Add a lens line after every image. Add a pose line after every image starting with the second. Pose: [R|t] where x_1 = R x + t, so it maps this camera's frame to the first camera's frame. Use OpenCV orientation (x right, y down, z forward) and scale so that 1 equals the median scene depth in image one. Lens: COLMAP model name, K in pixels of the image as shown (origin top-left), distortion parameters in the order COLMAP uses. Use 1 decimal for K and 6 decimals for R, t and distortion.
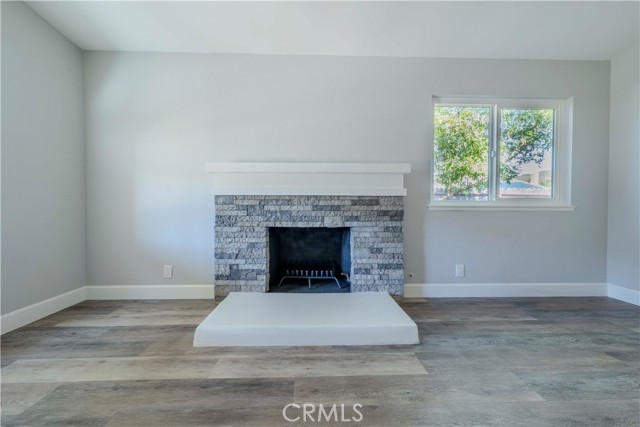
lens RADIAL K [[214.1, 0, 317.3], [0, 214.1, 209.9], [0, 0, 1]] dist [0.002813, -0.000261]
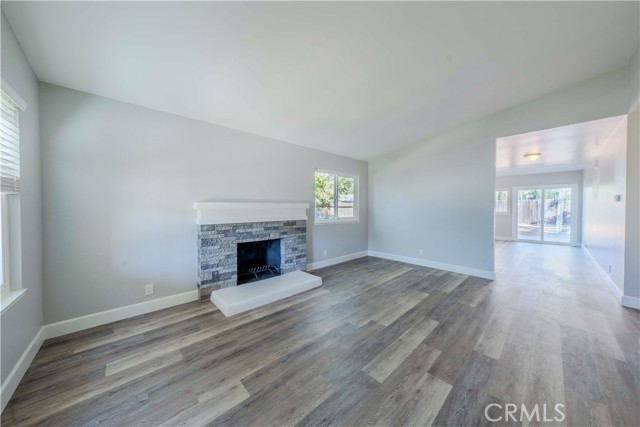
lens RADIAL K [[214.1, 0, 317.1], [0, 214.1, 210.6], [0, 0, 1]] dist [0.002813, -0.000261]
pose [[0.756267, -0.012759, 0.654139, -0.814315], [0.012012, 0.999912, 0.005616, -0.159852], [-0.654153, 0.003610, 0.756354, -0.560046]]
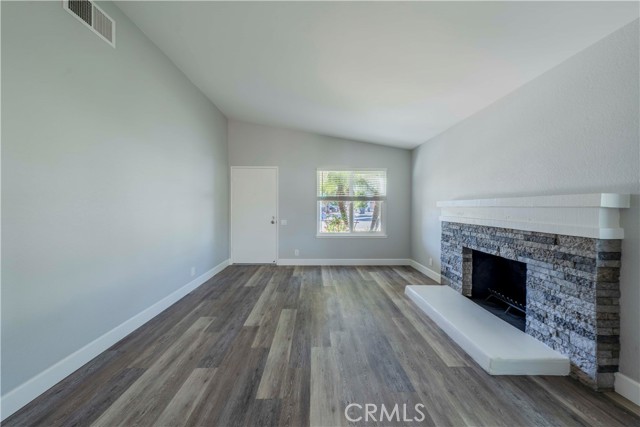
lens RADIAL K [[214.1, 0, 317.7], [0, 214.1, 210.2], [0, 0, 1]] dist [0.002813, -0.000261]
pose [[-0.008041, 0.013125, -0.999882, 1.129016], [-0.021681, 0.999677, 0.013297, -0.149331], [0.999733, 0.021785, -0.007754, 0.081367]]
